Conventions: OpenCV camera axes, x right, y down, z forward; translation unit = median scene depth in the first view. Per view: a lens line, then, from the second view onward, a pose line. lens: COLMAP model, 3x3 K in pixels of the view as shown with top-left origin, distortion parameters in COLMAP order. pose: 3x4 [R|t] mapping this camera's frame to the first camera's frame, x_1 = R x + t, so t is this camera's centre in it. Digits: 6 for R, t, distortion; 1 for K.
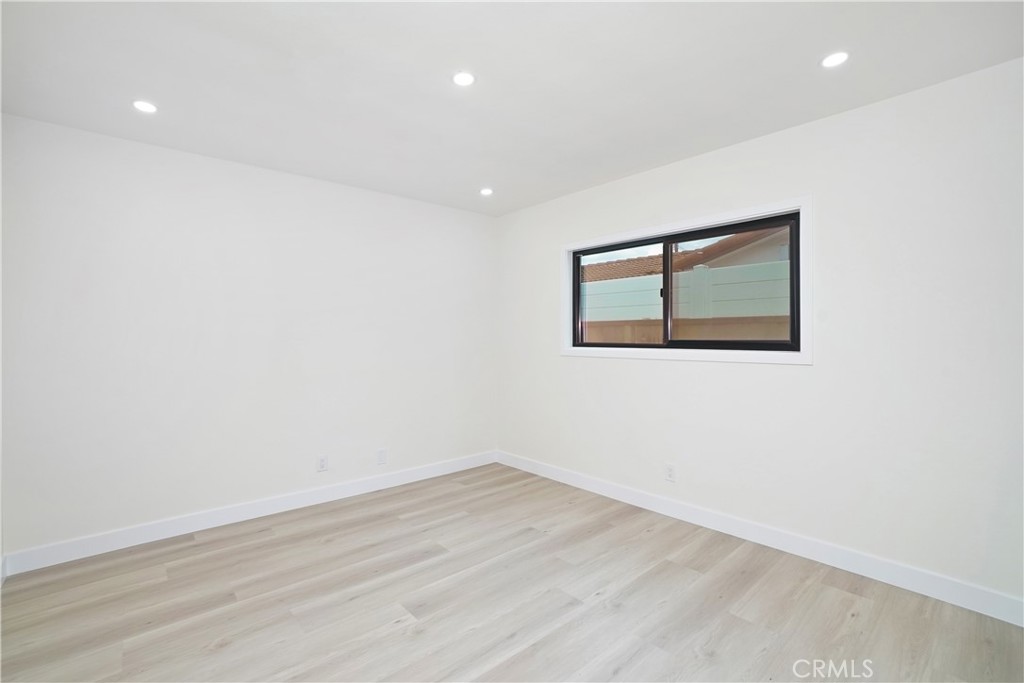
lens RADIAL K [[459.3, 0, 512.0], [0, 459.3, 341.5], [0, 0, 1]] dist [-0.000421, 0.000347]
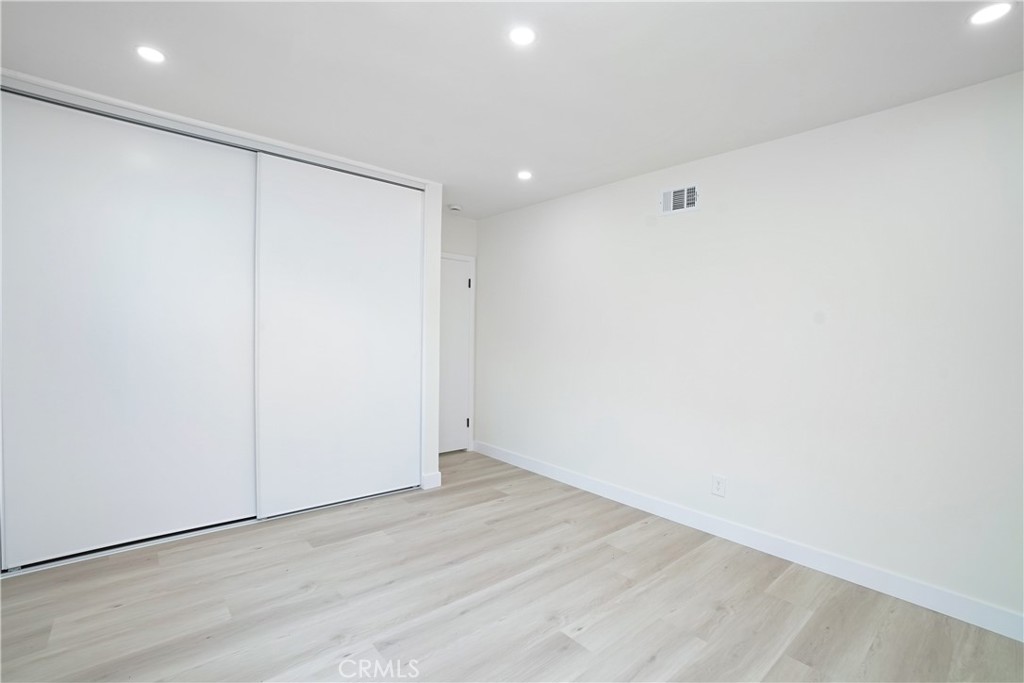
lens RADIAL K [[459.3, 0, 512.0], [0, 459.3, 341.5], [0, 0, 1]] dist [-0.000421, 0.000347]
pose [[-0.999778, -0.020564, 0.004486, -0.099792], [-0.020427, 0.999381, 0.028656, -0.020392], [-0.005073, 0.028558, -0.999579, 1.977817]]
